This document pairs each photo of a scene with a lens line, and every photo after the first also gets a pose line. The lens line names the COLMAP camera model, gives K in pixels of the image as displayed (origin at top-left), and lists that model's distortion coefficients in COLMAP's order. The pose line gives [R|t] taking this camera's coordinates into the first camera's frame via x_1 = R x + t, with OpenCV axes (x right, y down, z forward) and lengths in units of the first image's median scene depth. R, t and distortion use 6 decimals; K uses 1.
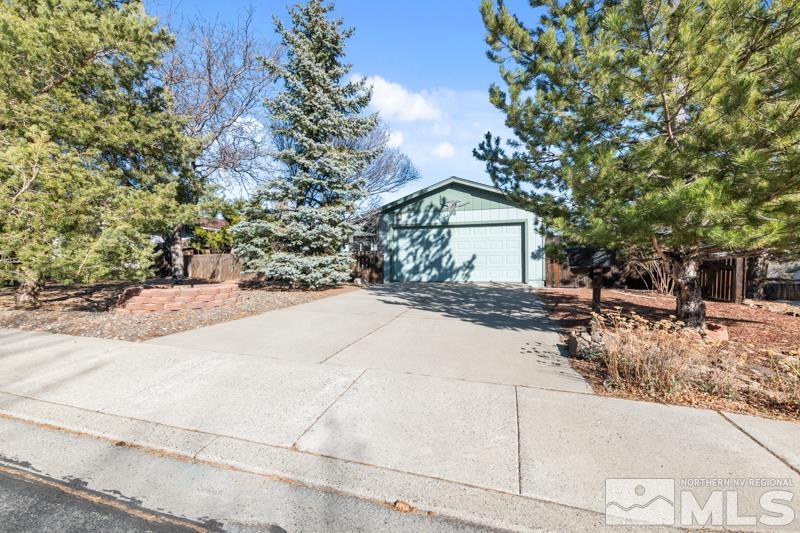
lens RADIAL K [[346.4, 0, 400.0], [0, 346.4, 266.5], [0, 0, 1]] dist [0.000134, -0.000530]
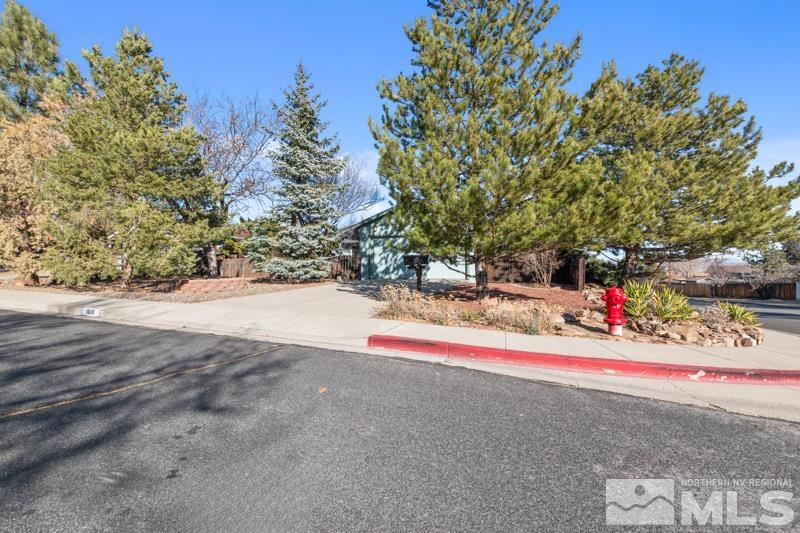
lens RADIAL K [[353.1, 0, 399.3], [0, 353.1, 272.0], [0, 0, 1]] dist [-0.000219, 0.000020]
pose [[0.995360, 0.001010, -0.096219, 0.299785], [-0.000413, 0.999980, 0.006234, 0.009885], [0.096223, -0.006166, 0.995341, -0.418045]]
